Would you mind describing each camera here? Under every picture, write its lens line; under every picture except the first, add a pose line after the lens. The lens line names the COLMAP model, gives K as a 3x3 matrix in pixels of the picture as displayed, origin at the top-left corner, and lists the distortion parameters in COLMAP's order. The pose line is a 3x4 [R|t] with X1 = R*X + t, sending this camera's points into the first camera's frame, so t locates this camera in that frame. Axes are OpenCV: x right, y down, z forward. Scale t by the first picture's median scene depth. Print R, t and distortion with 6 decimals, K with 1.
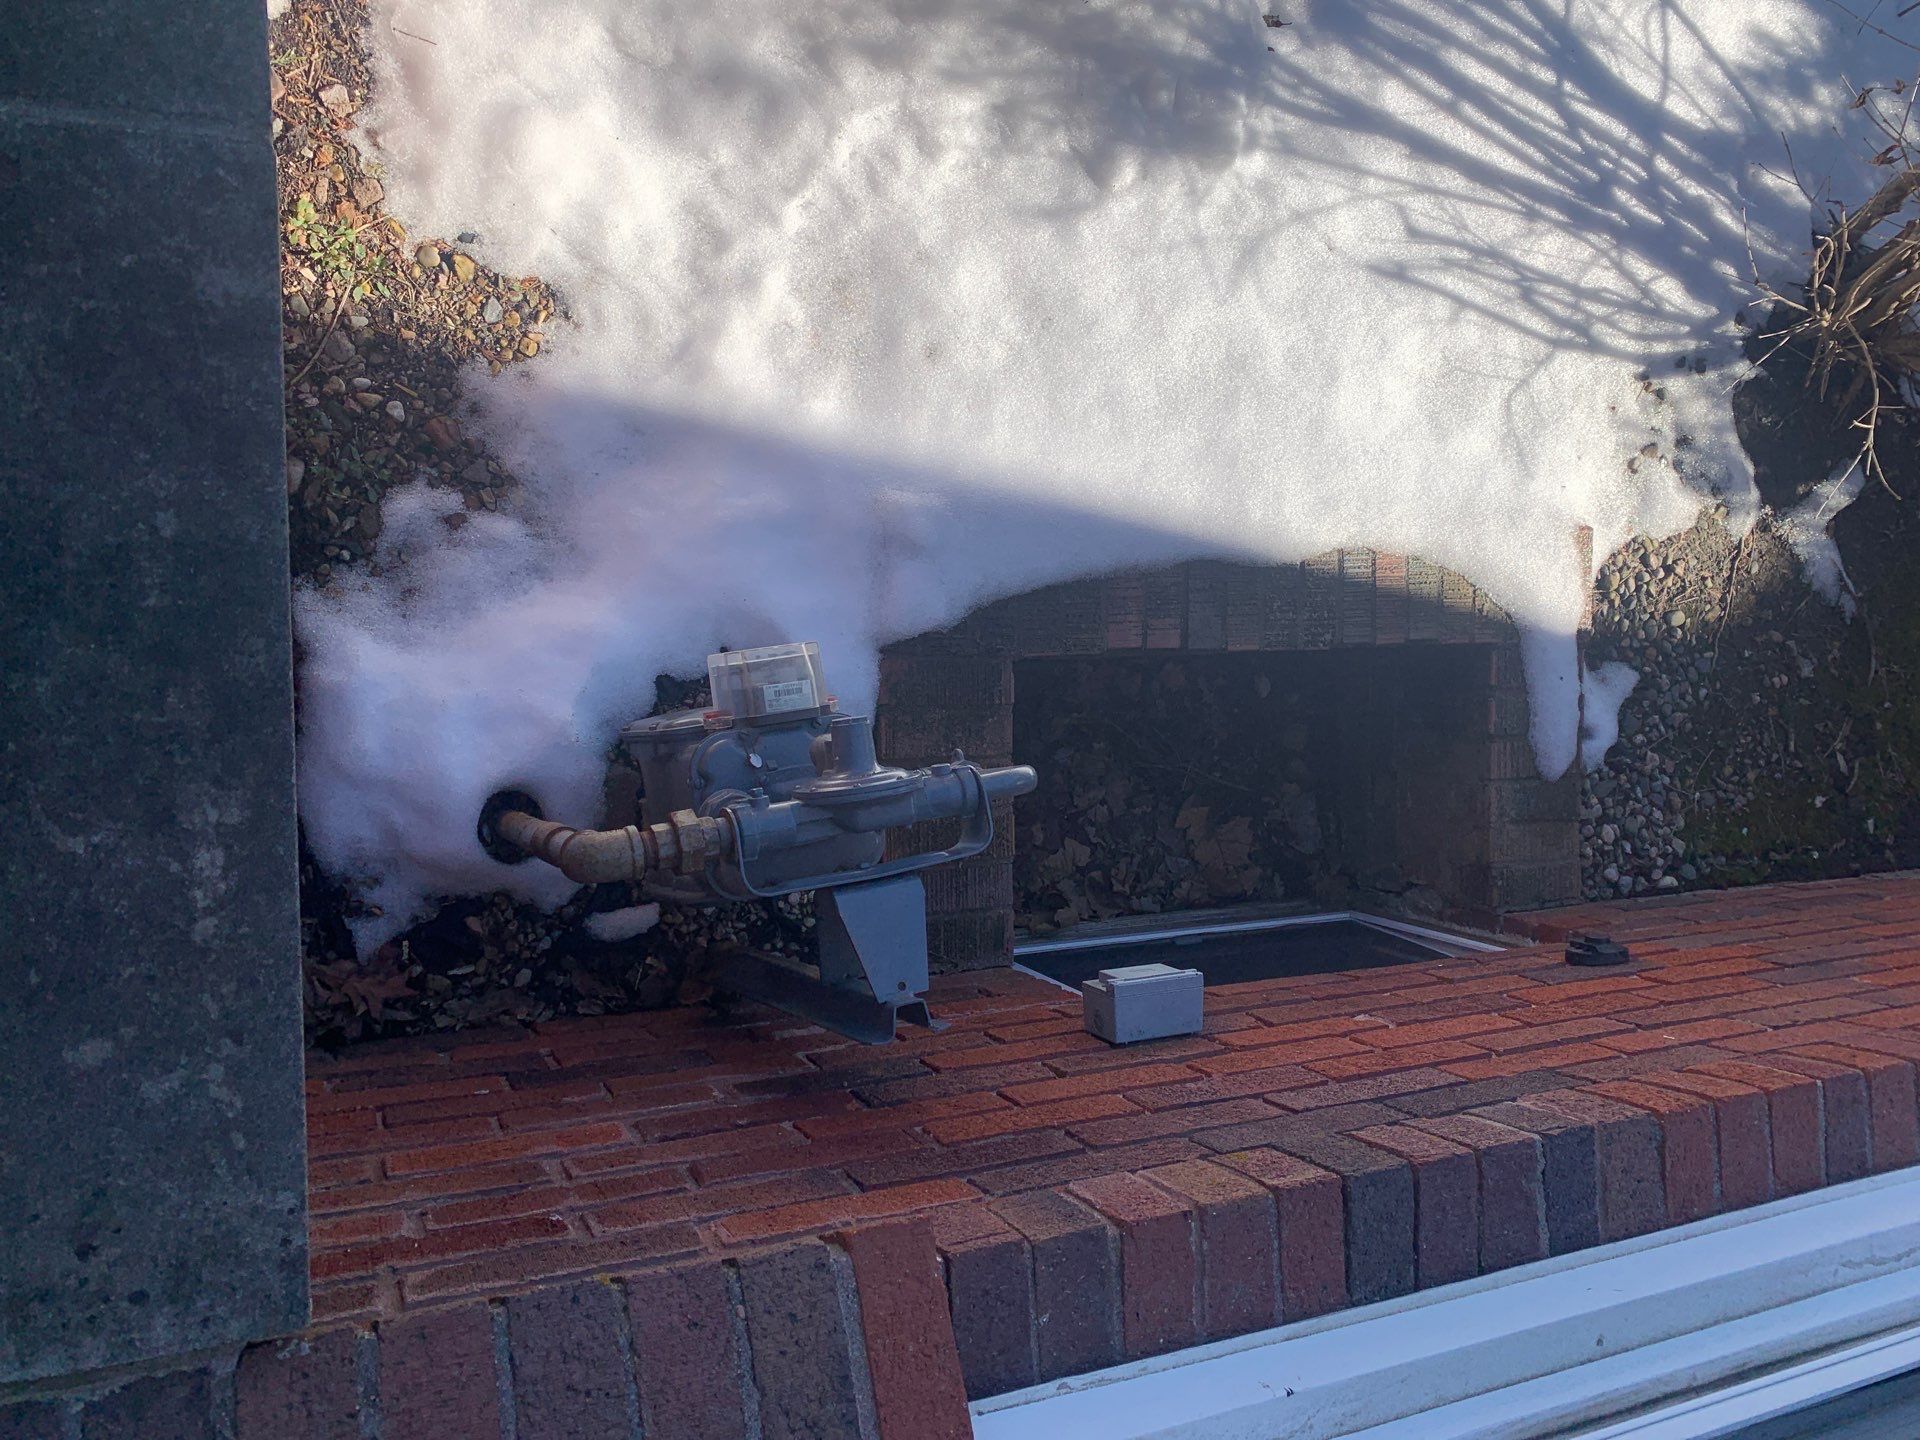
lens RADIAL K [[1494.2, 0, 960.0], [0, 1494.2, 720.0], [0, 0, 1]] dist [-0.005711, 0.006035]
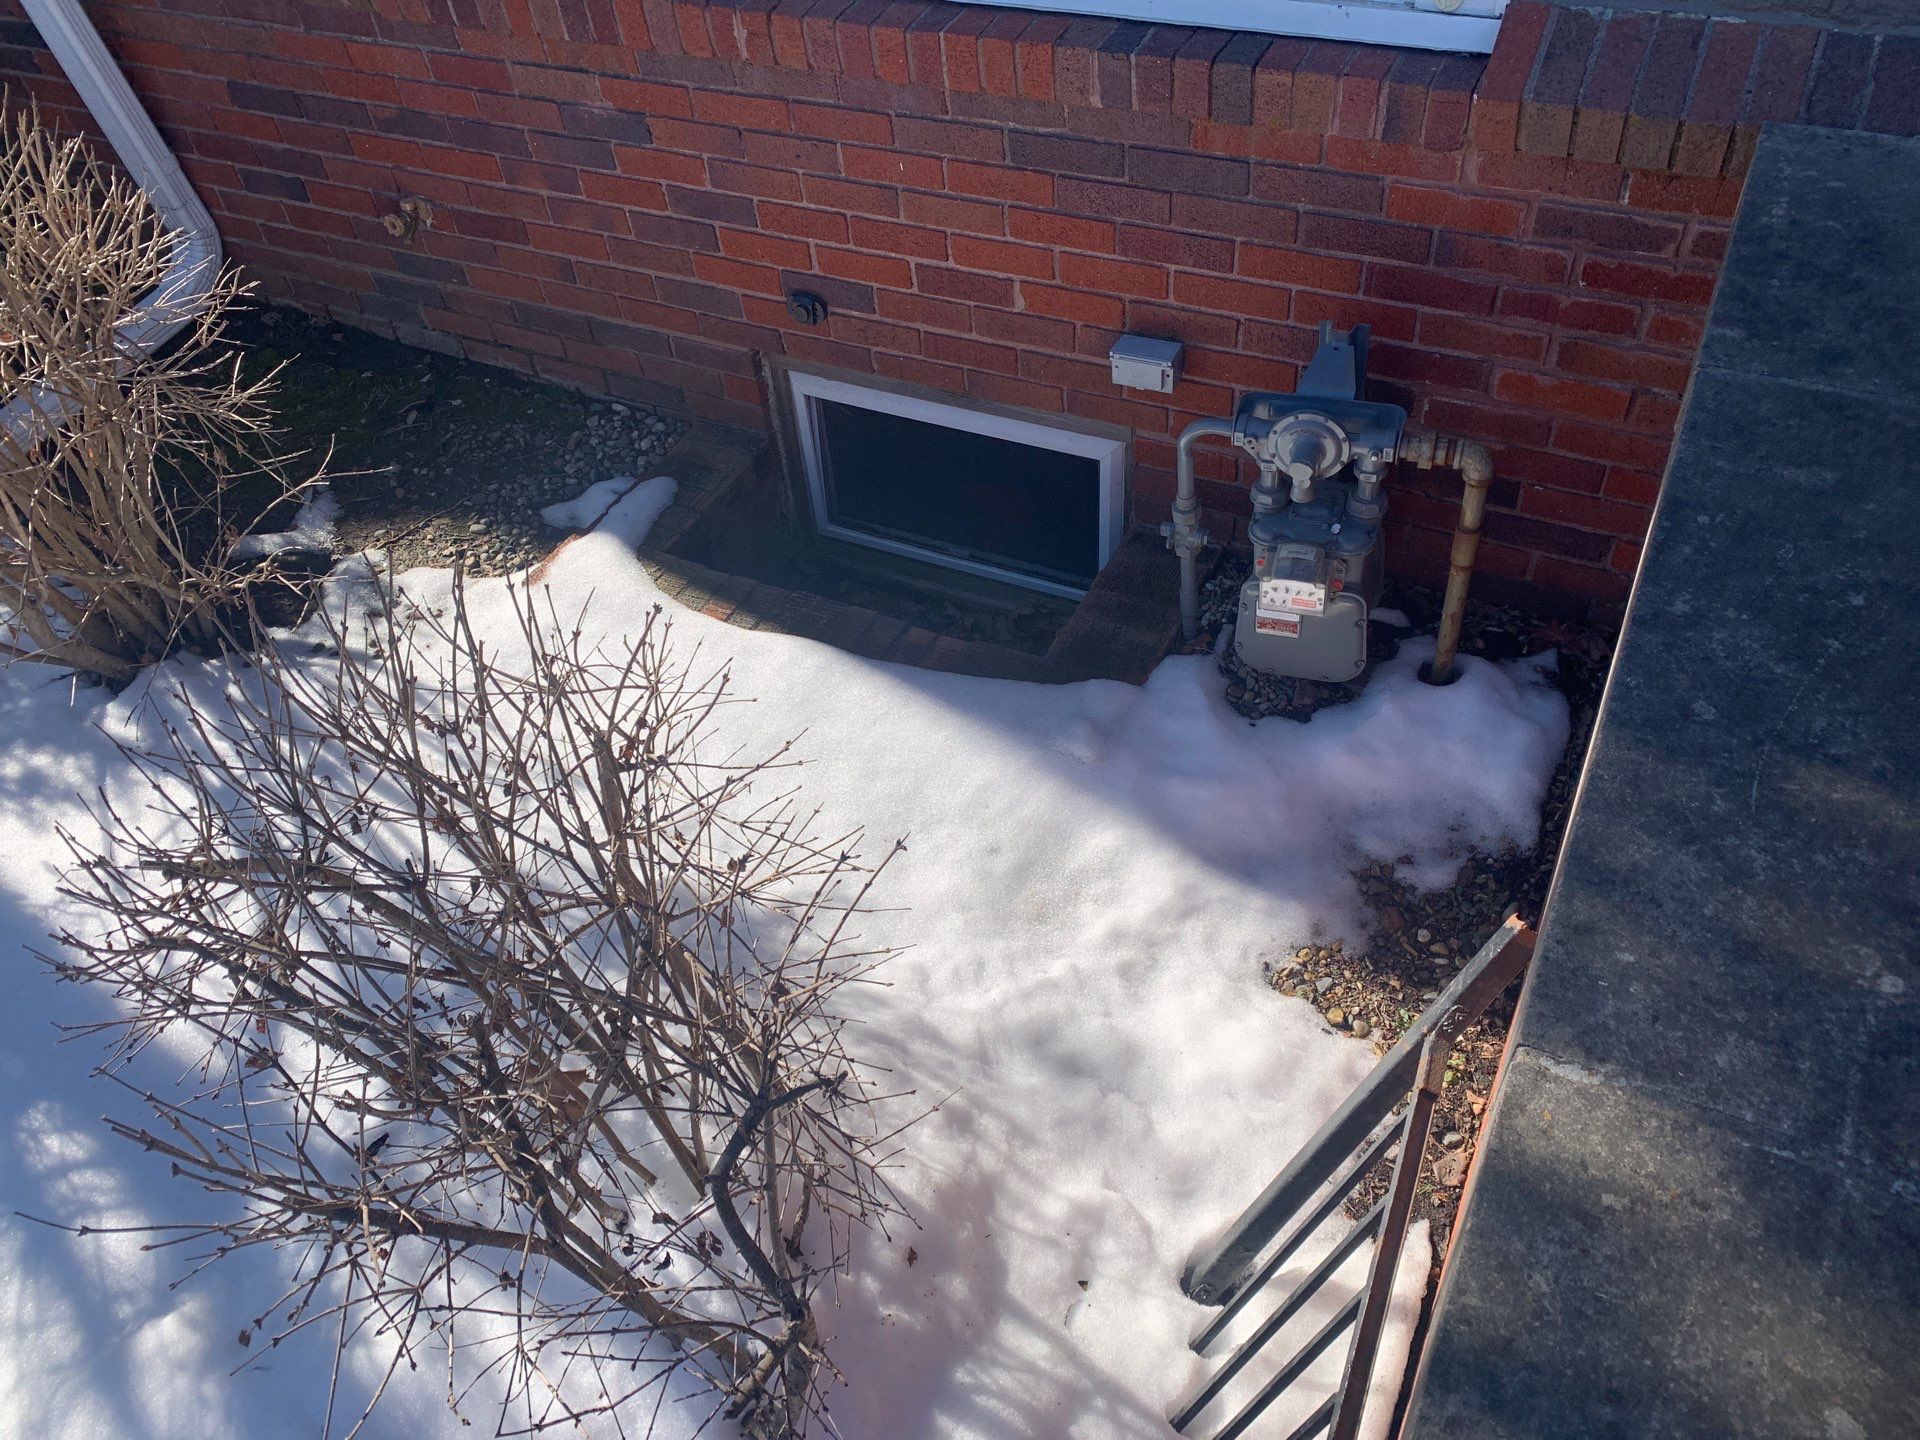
lens RADIAL K [[1491.3, 0, 963.2], [0, 1491.3, 717.7], [0, 0, 1]] dist [0.030666, -0.036669]
pose [[-0.838880, -0.542415, 0.045451, 0.006262], [0.466302, -0.673064, 0.574062, -0.932618], [-0.280789, 0.502763, 0.817549, -0.055142]]
